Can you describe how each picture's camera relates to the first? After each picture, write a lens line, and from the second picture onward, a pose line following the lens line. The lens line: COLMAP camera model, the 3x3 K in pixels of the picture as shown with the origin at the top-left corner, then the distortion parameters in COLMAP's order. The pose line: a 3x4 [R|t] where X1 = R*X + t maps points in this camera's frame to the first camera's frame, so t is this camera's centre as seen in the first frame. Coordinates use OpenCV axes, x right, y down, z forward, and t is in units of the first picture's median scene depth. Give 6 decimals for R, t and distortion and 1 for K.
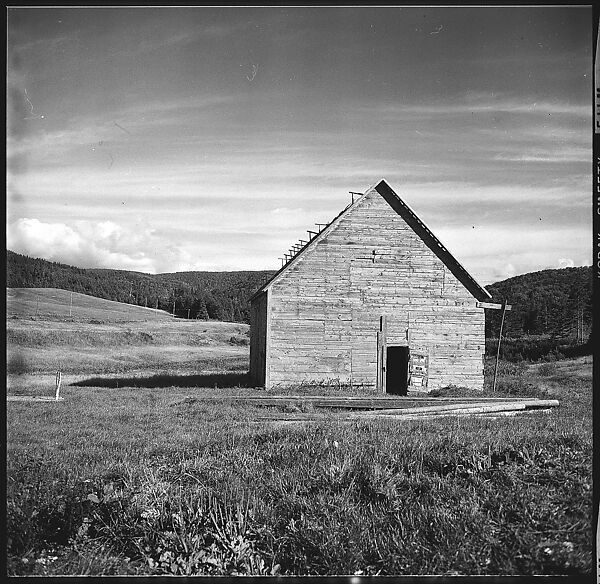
lens RADIAL K [[561.9, 0, 298.1], [0, 561.9, 300.3], [0, 0, 1]] dist [-0.060739, 0.039119]
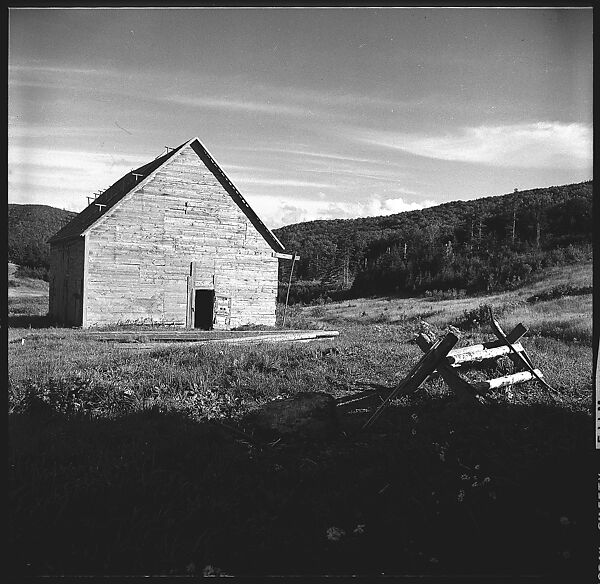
lens RADIAL K [[566.6, 0, 298.2], [0, 566.6, 299.9], [0, 0, 1]] dist [-0.071757, 0.064190]
pose [[0.924924, 0.003153, 0.380140, -0.082406], [-0.041222, 0.994901, 0.092046, -0.009662], [-0.377911, -0.100805, 0.920338, -0.124785]]
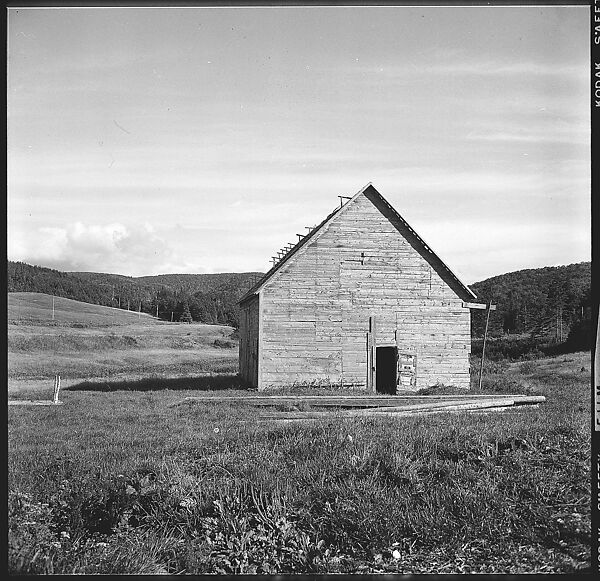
lens RADIAL K [[560.3, 0, 297.2], [0, 560.3, 298.2], [0, 0, 1]] dist [-0.068277, 0.047523]
pose [[0.999504, -0.009483, 0.030038, -0.015673], [0.009688, 0.999931, -0.006684, -0.000935], [-0.029973, 0.006972, 0.999526, -0.016551]]
